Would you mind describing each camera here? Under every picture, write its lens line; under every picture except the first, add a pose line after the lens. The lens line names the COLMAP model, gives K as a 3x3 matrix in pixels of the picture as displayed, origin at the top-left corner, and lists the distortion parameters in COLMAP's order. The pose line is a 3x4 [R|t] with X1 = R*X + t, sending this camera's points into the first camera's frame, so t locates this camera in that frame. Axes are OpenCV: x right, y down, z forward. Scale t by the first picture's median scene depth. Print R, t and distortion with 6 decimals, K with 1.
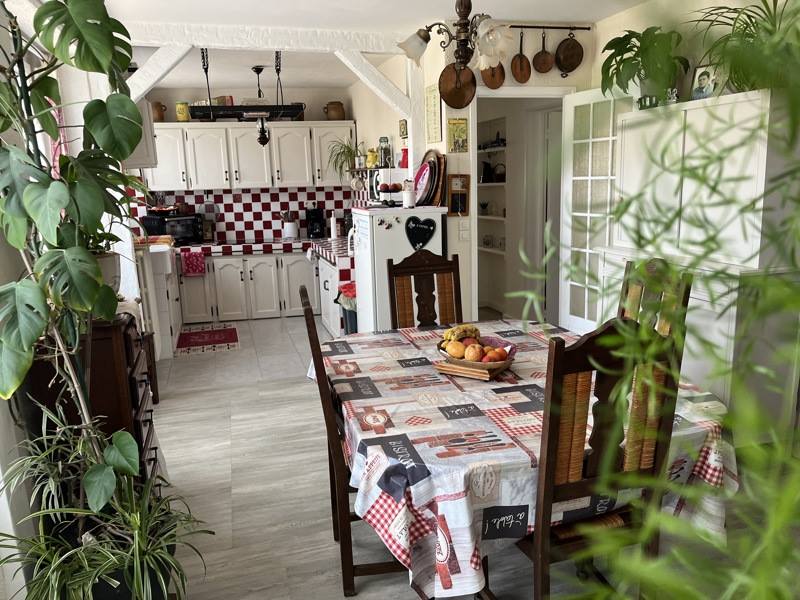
lens RADIAL K [[605.7, 0, 398.5], [0, 605.7, 298.4], [0, 0, 1]] dist [0.014008, -0.007121]
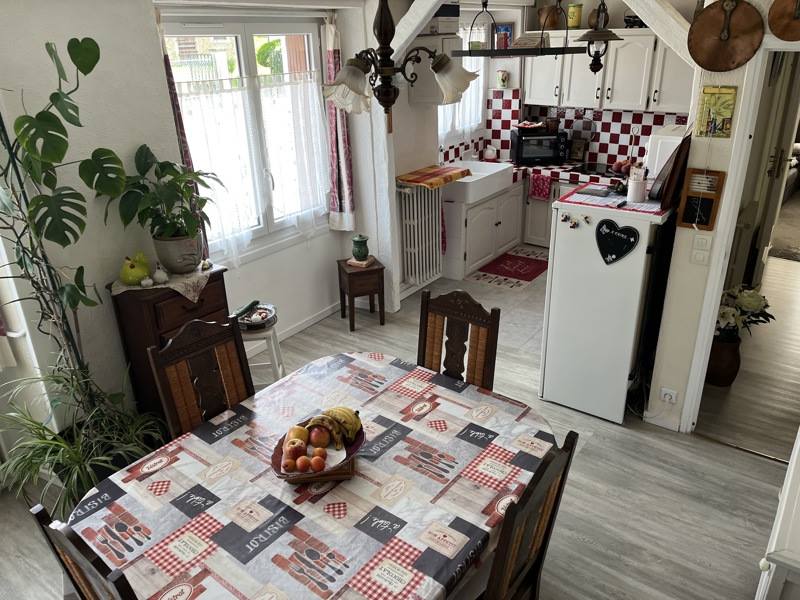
lens RADIAL K [[605.7, 0, 400.1], [0, 605.7, 302.6], [0, 0, 1]] dist [0.014008, -0.007121]
pose [[0.619848, 0.331300, -0.711356, 0.418408], [-0.151161, 0.939940, 0.306043, -0.220082], [0.770025, -0.082171, 0.632700, 0.291535]]
